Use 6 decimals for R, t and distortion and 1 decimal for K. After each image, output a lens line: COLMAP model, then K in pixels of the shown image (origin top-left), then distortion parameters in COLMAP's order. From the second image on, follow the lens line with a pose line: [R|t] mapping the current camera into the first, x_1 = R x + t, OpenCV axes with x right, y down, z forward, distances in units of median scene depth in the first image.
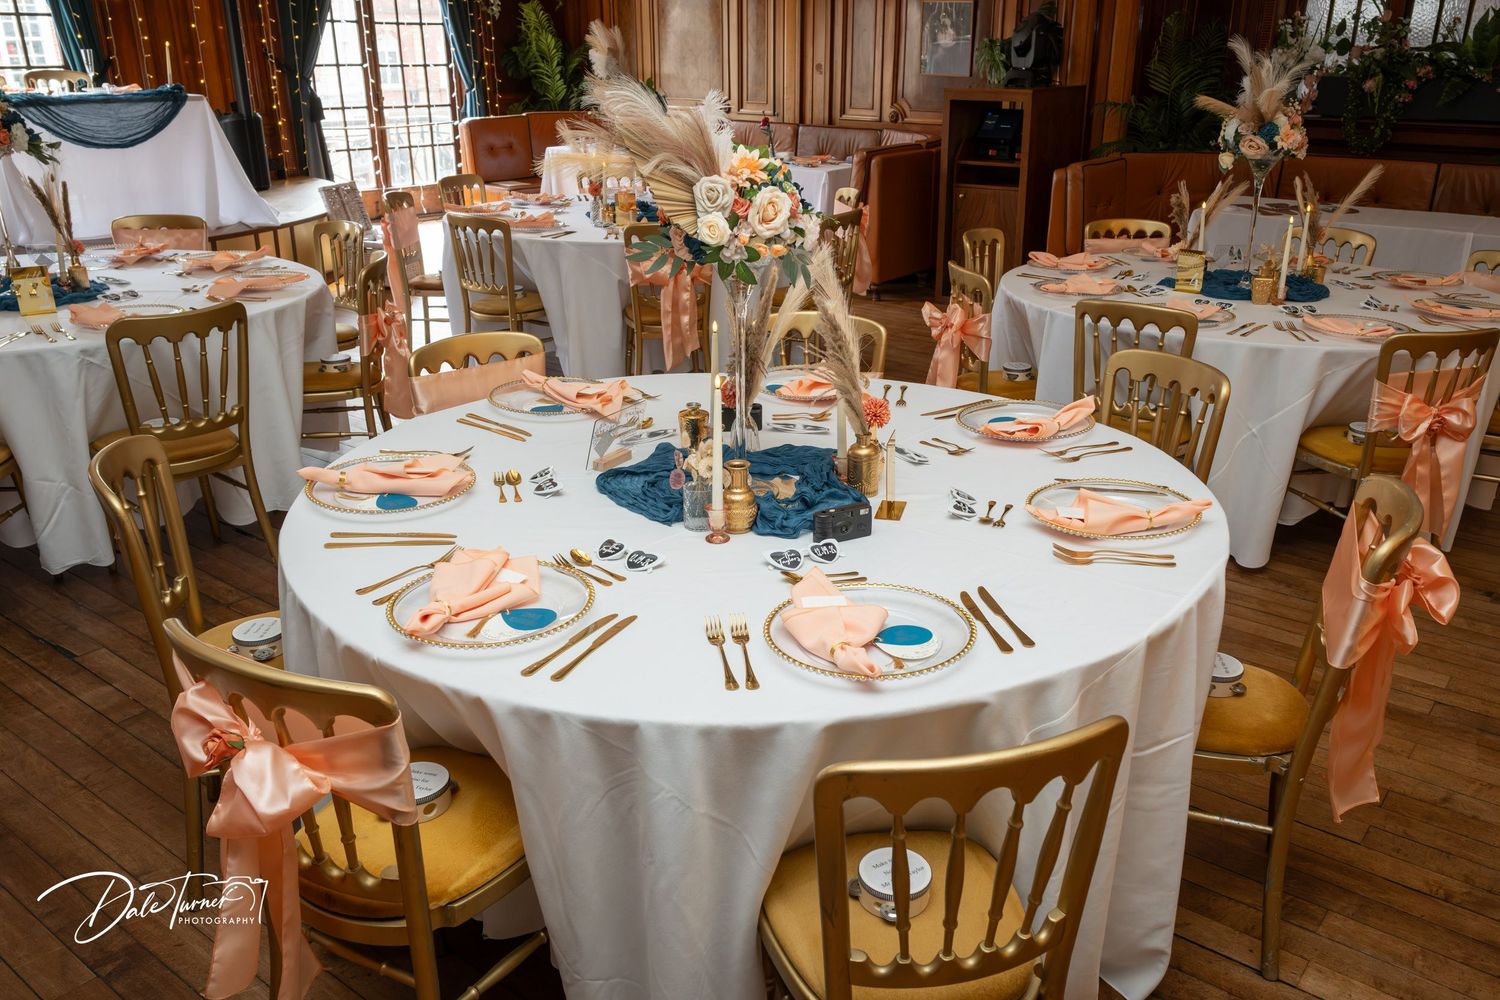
lens RADIAL K [[1214.7, 0, 750.0], [0, 1214.7, 500.0], [0, 0, 1]] dist [-0.000474, -0.007515]
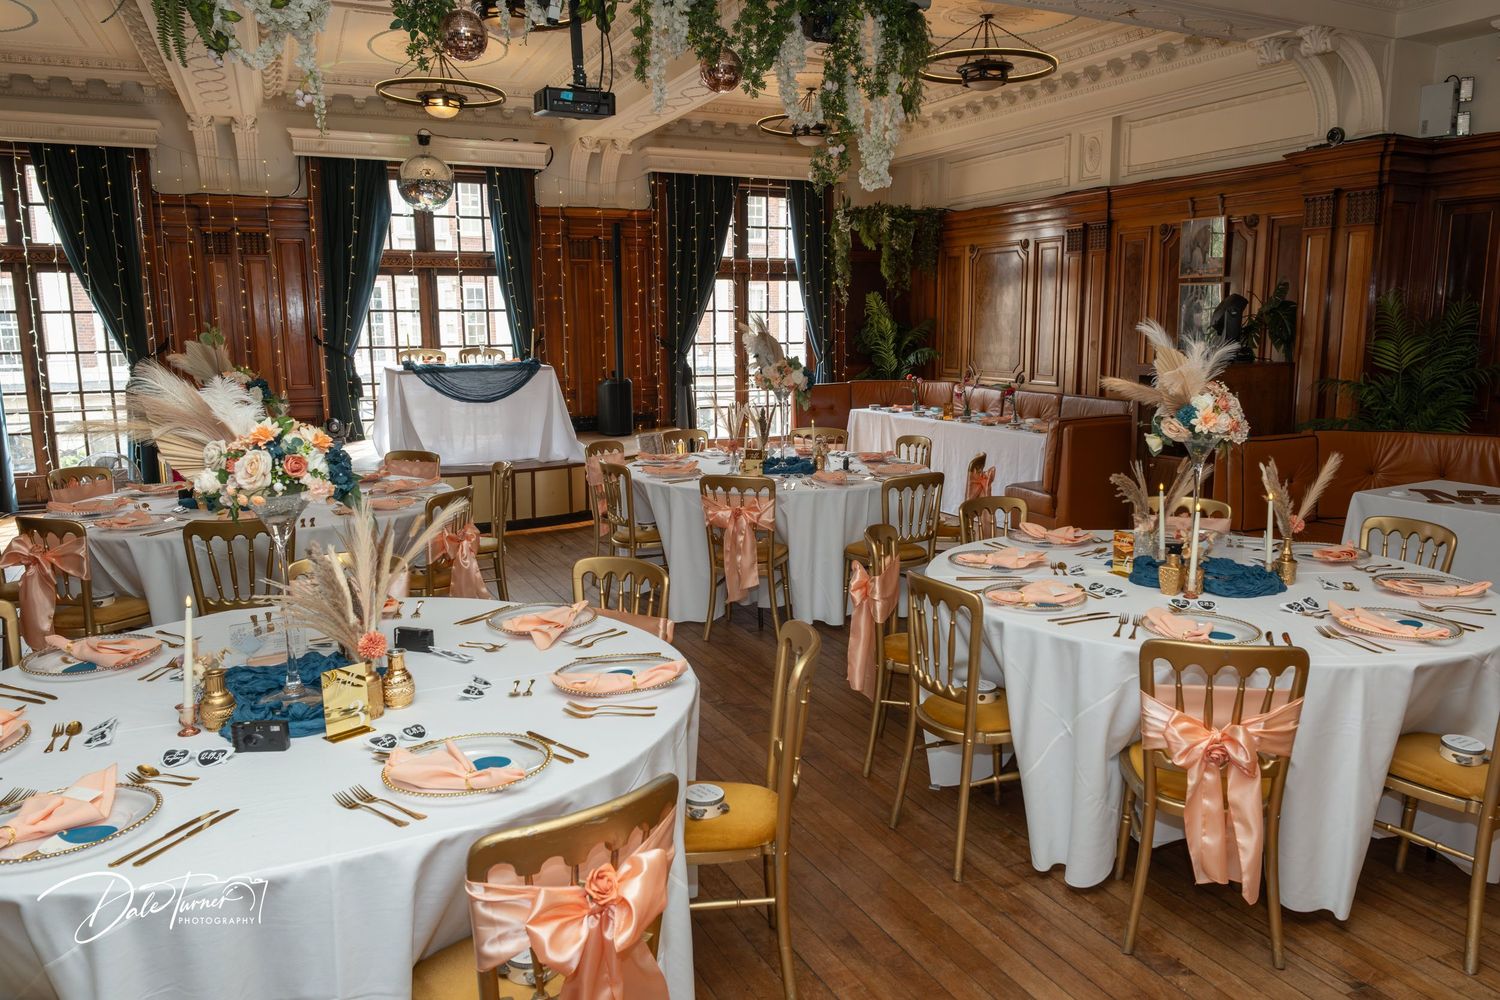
lens RADIAL K [[1064.2, 0, 750.0], [0, 1064.2, 500.0], [0, 0, 1]] dist [0.000778, -0.000835]
pose [[0.894142, 0.061537, -0.443535, 0.292383], [-0.145772, 0.976559, -0.158378, -0.033860], [0.423392, 0.206268, 0.882152, 0.081635]]
